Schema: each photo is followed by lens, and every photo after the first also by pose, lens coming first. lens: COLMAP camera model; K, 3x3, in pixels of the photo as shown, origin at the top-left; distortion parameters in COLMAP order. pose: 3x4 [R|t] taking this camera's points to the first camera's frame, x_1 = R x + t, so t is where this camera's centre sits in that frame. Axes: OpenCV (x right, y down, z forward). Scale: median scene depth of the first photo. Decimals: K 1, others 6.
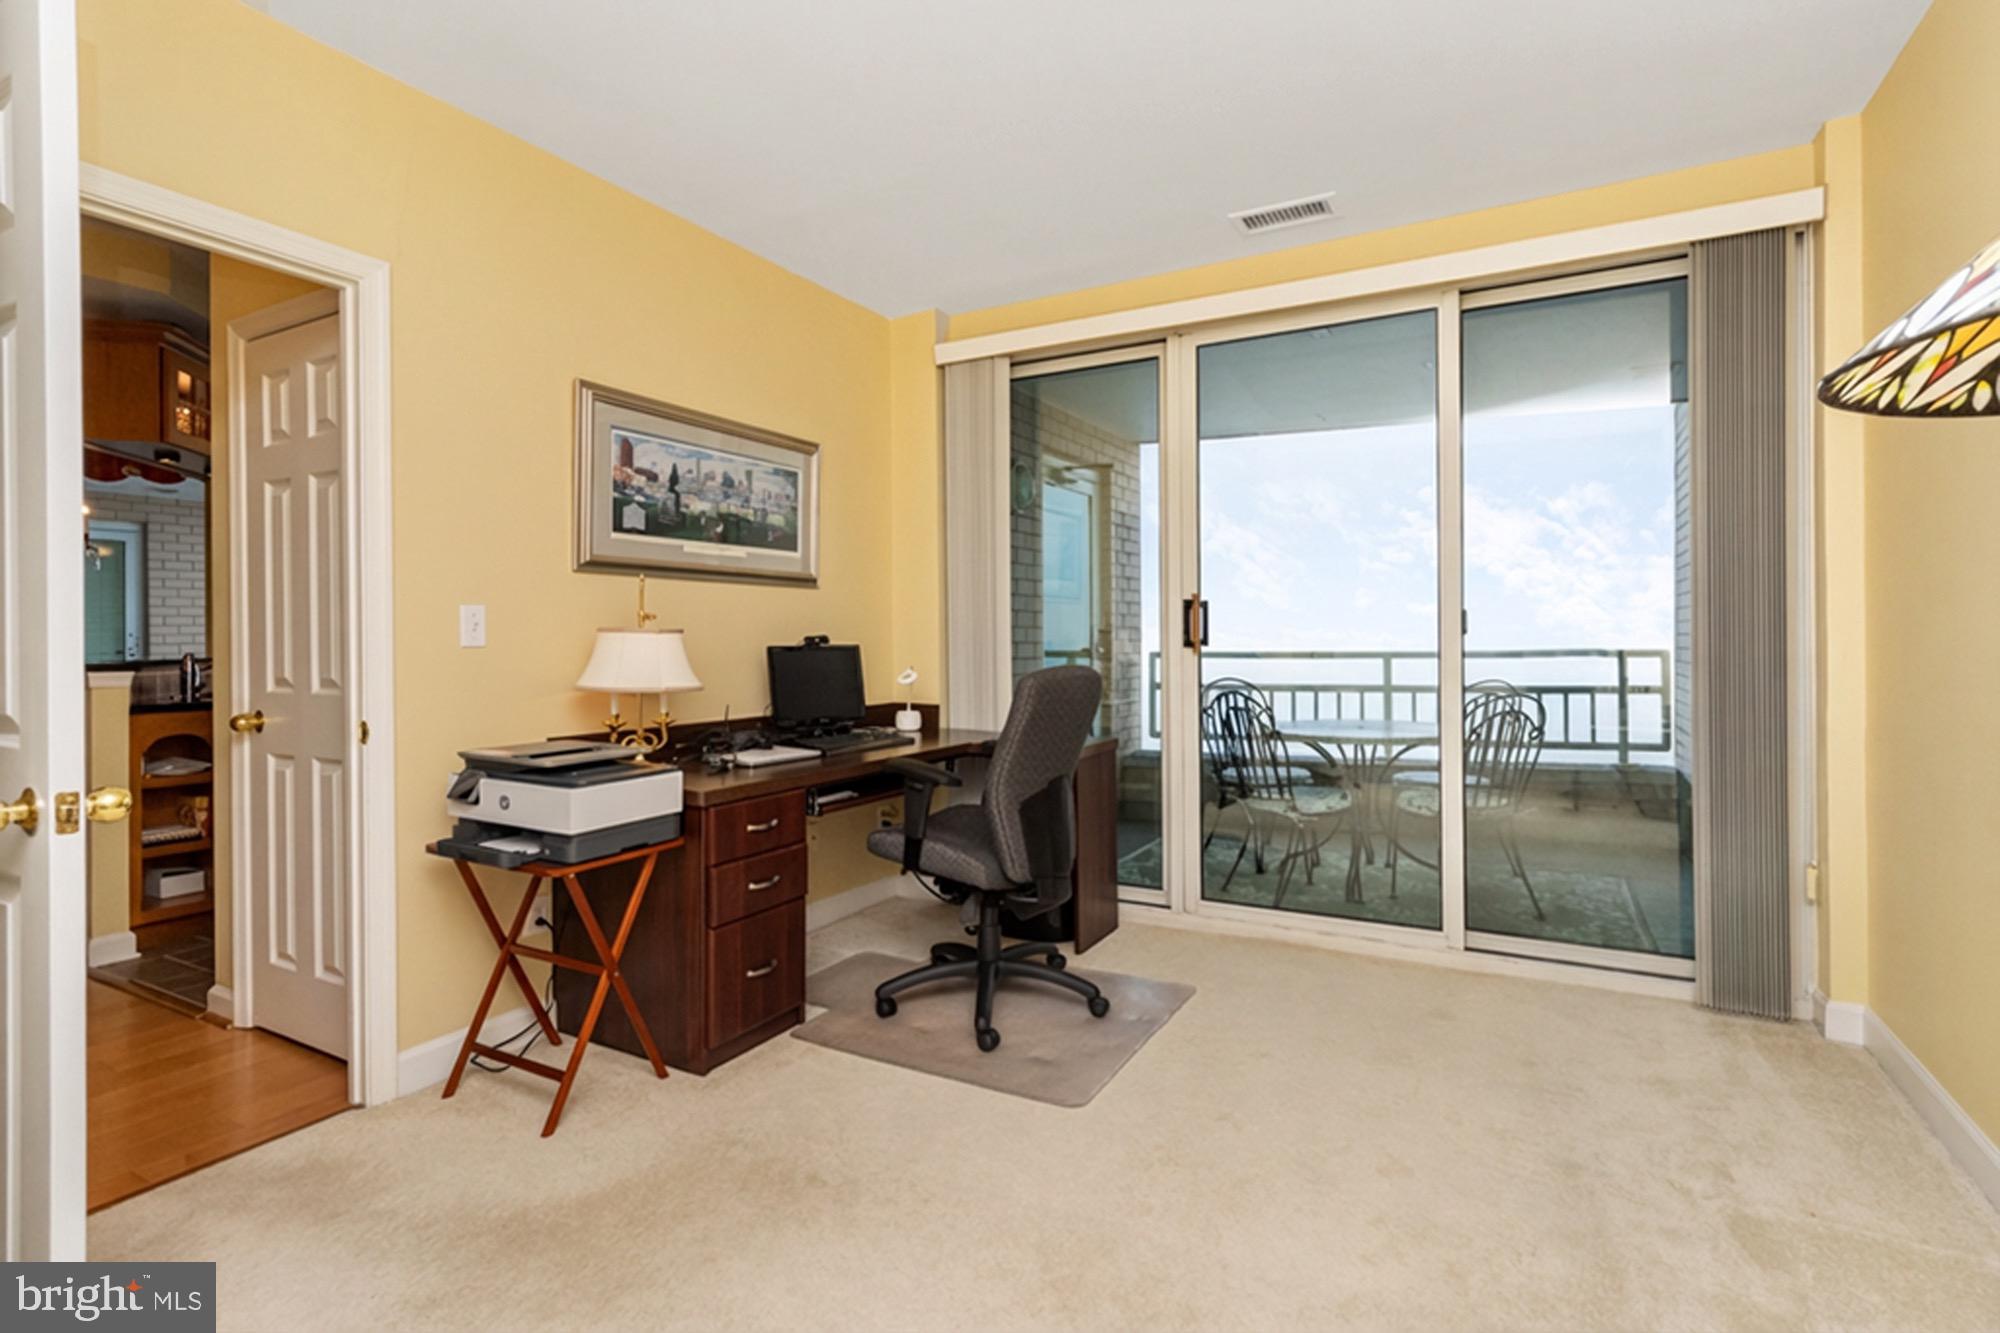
lens RADIAL K [[949.3, 0, 1011.8], [0, 949.3, 696.1], [0, 0, 1]] dist [0.001574, 0.000696]
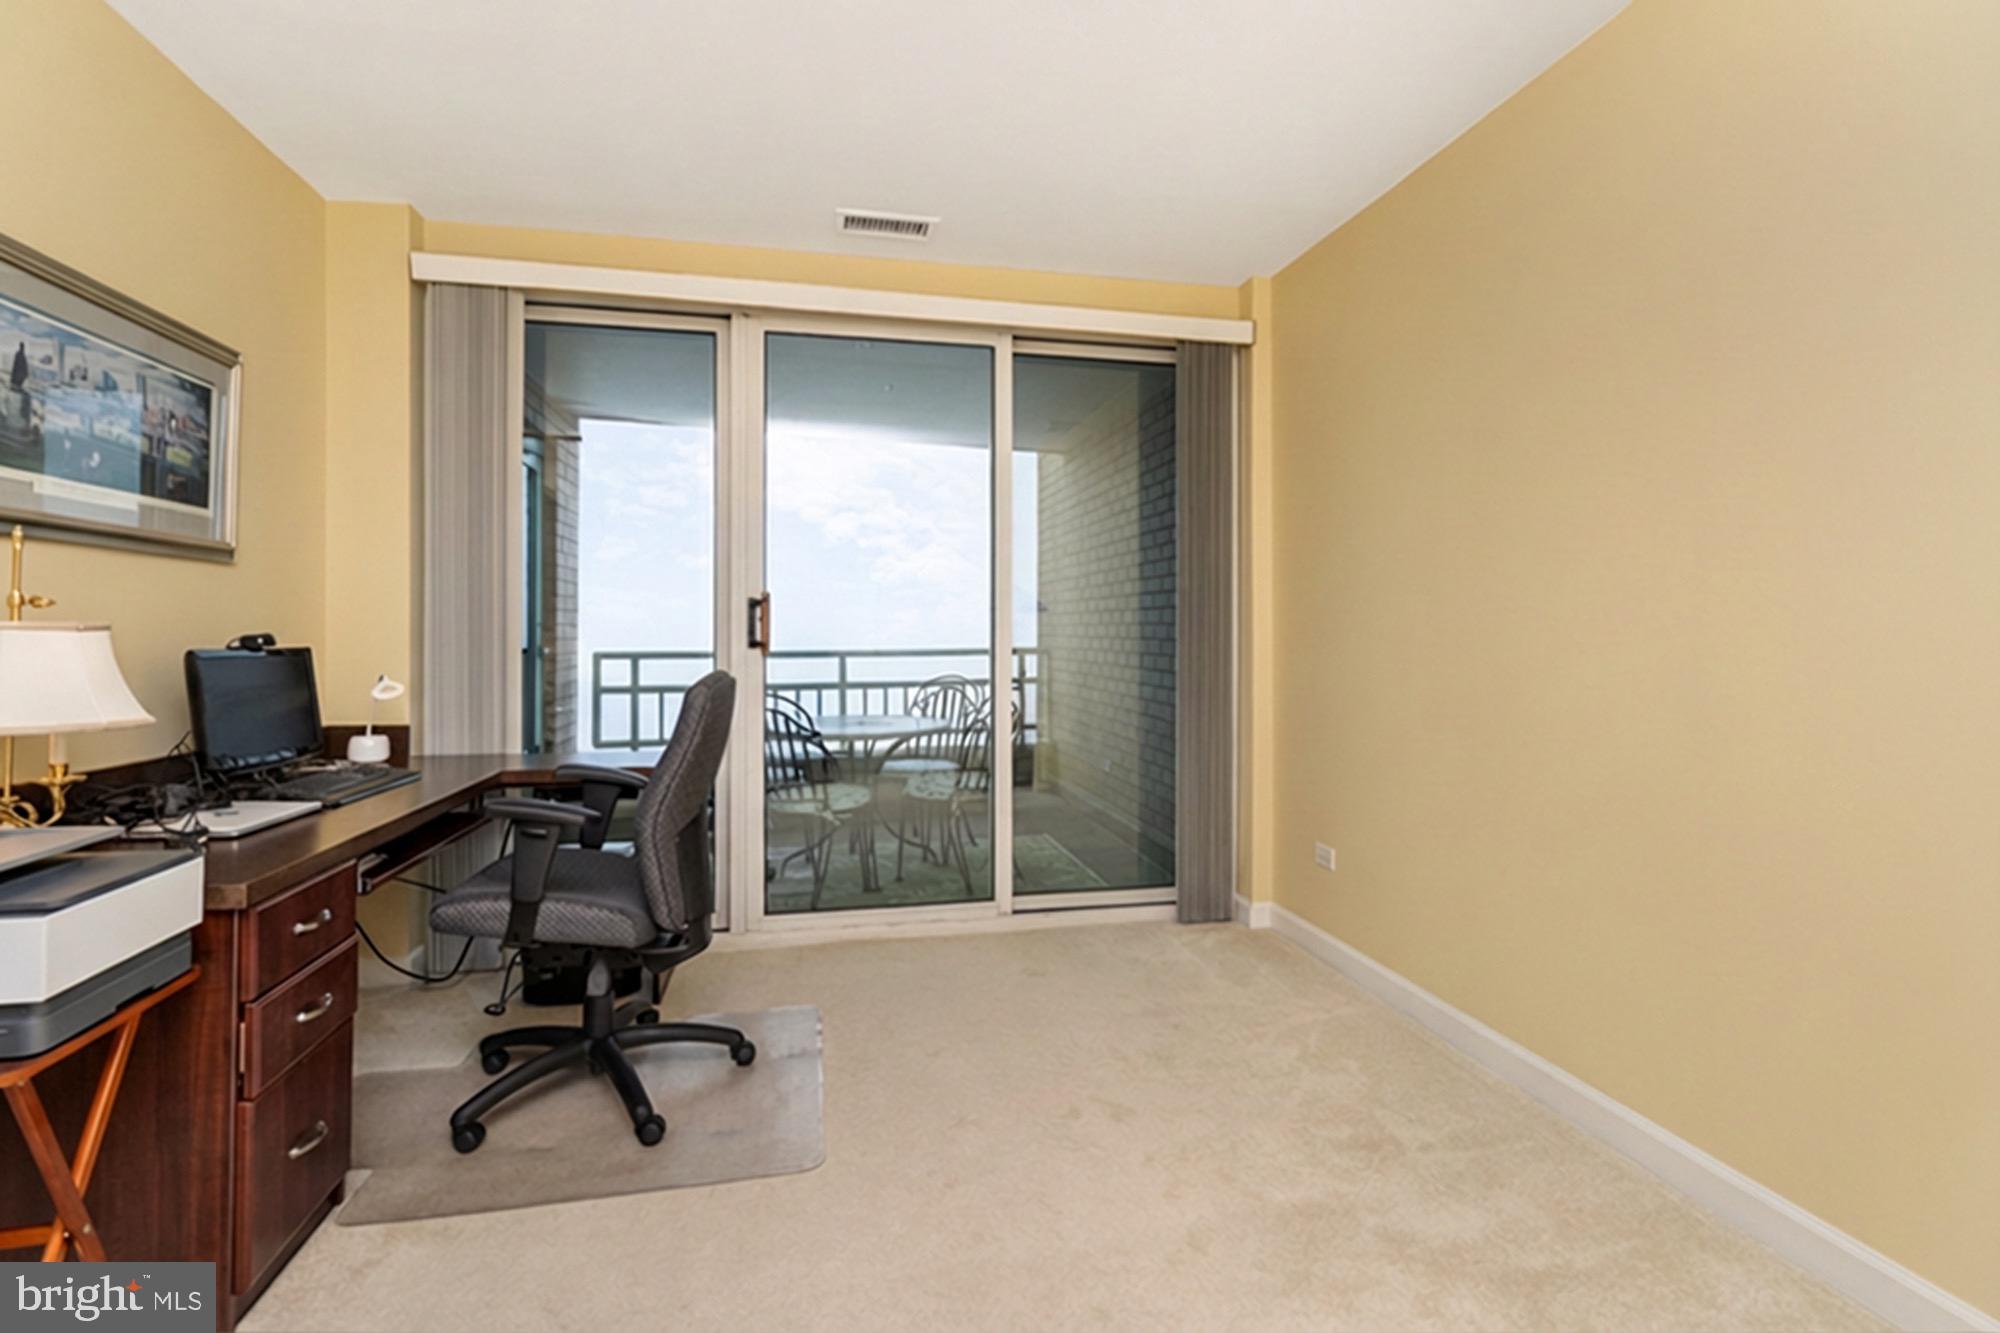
lens RADIAL K [[940.0, 0, 1006.8], [0, 940.0, 680.2], [0, 0, 1]] dist [0.003561, 0.000998]
pose [[0.756406, -0.026003, 0.653585, -0.253046], [0.034767, 0.999395, -0.000475, -0.011996], [-0.653178, 0.023082, 0.756853, 0.142669]]
